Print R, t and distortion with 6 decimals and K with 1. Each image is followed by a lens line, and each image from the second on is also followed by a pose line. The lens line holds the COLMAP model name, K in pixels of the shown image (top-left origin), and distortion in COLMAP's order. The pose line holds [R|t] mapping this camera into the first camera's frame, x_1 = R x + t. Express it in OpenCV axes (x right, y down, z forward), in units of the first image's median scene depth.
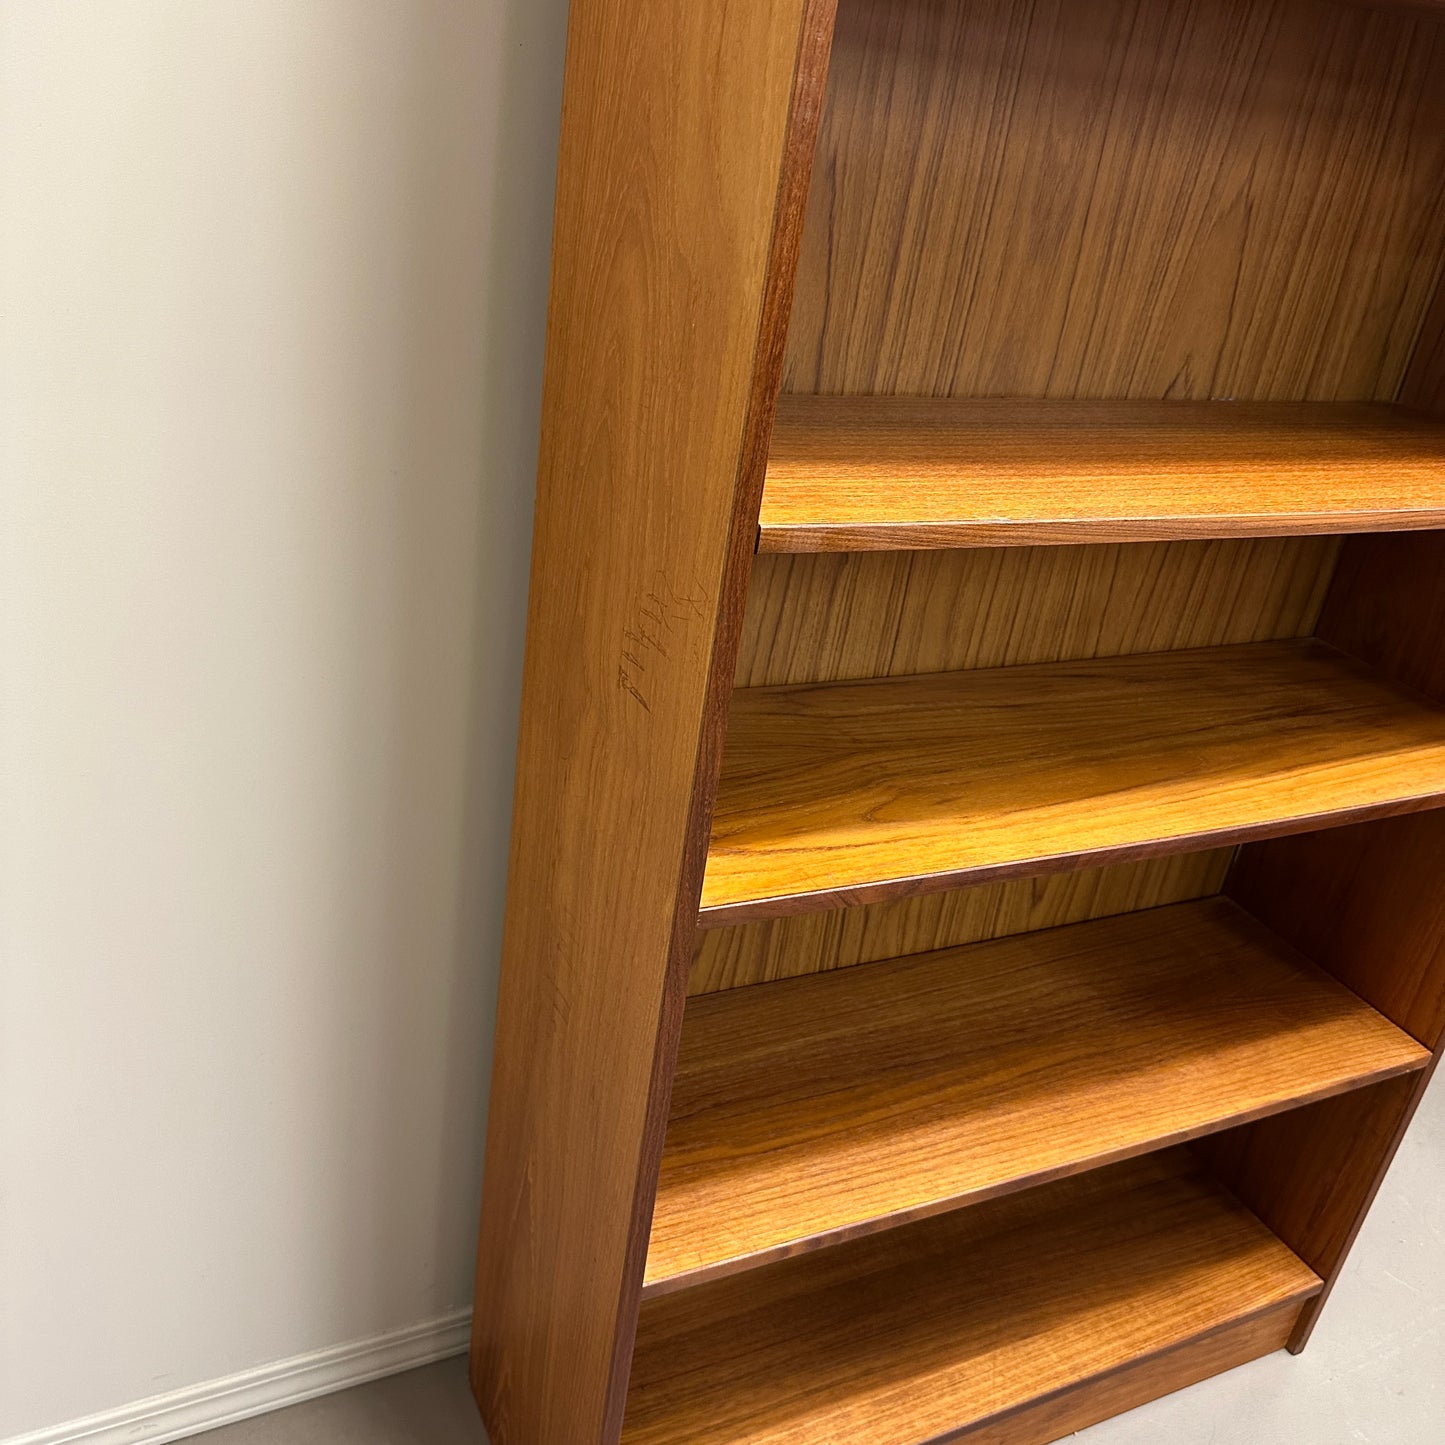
lens RADIAL K [[1346.9, 0, 715.1], [0, 1346.9, 734.2], [0, 0, 1]] dist [0.137304, -0.280861]
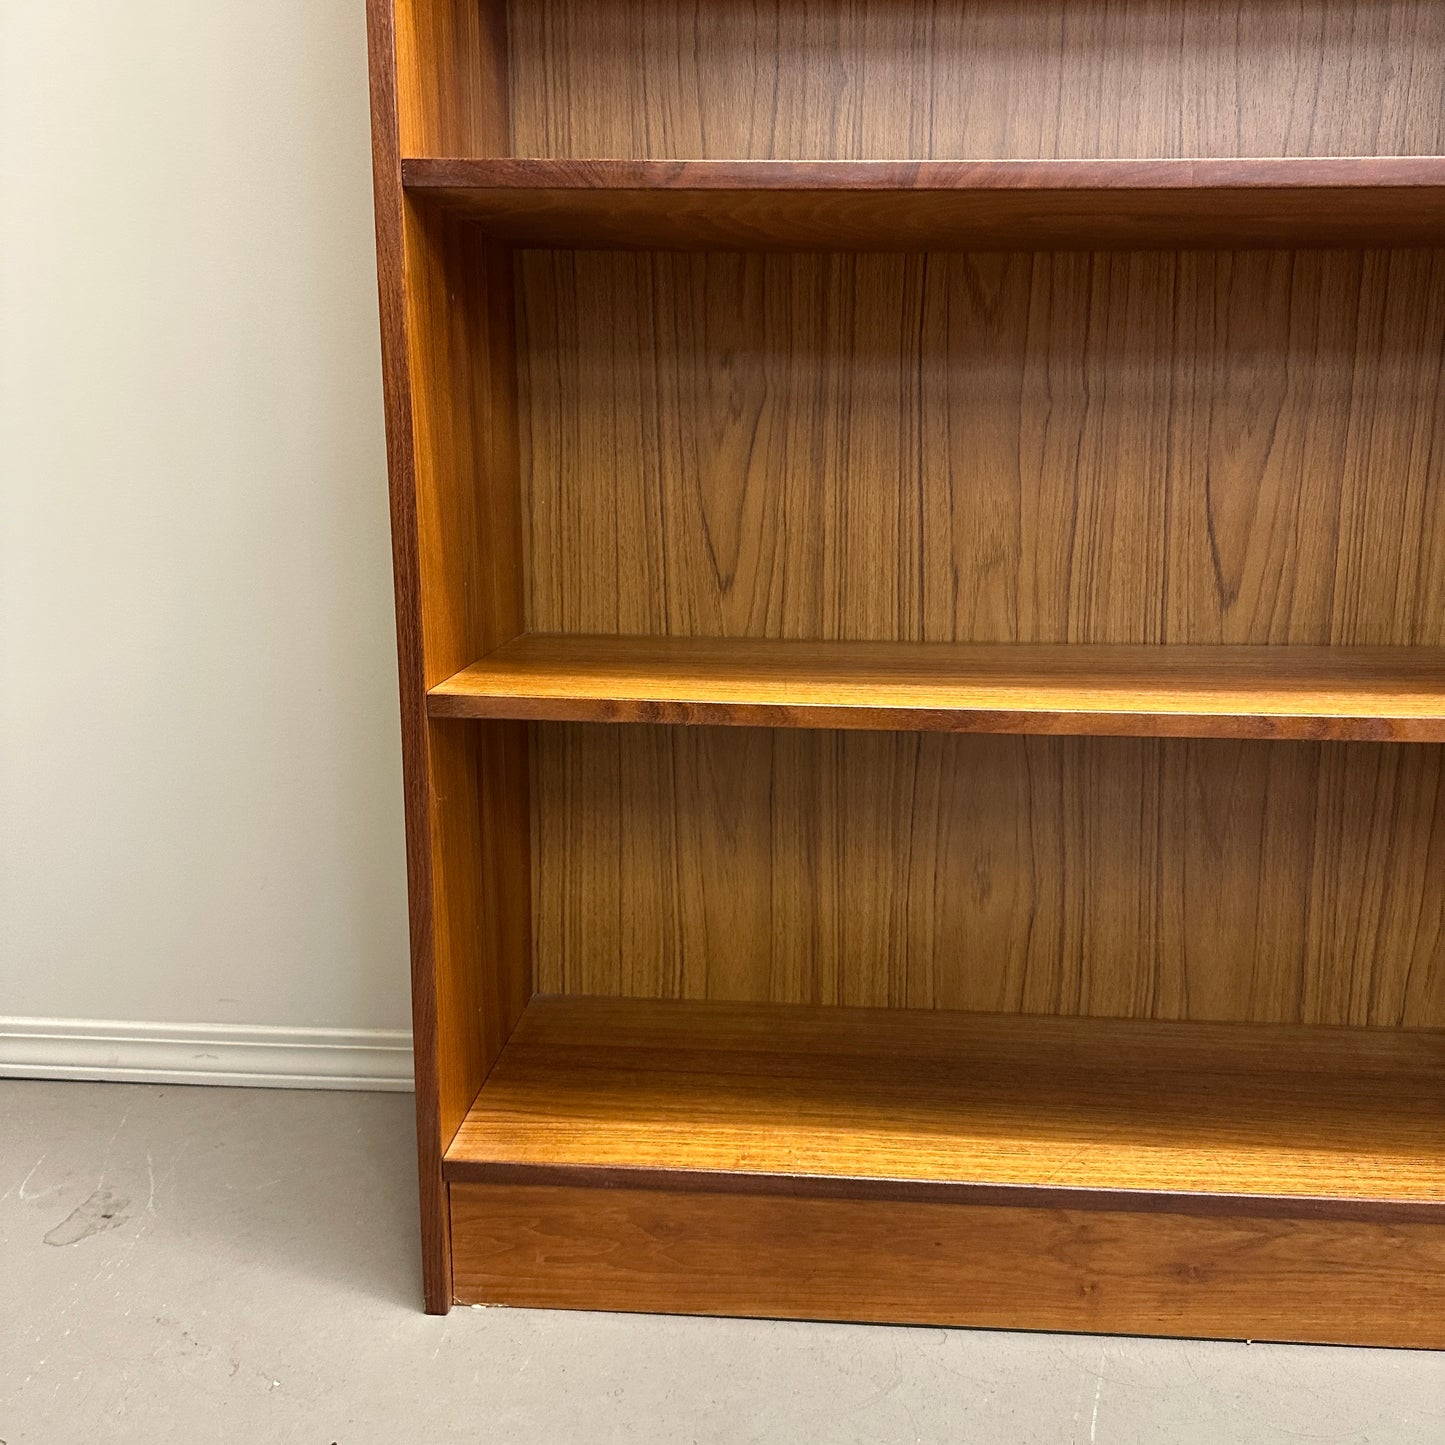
lens RADIAL K [[1339.1, 0, 724.6], [0, 1339.1, 713.6], [0, 0, 1]] dist [0.145324, -0.315888]
pose [[0.856571, -0.026291, -0.515358, 0.468886], [-0.130283, 0.955329, -0.265278, 0.513770], [0.499311, 0.294372, 0.814882, 0.308300]]
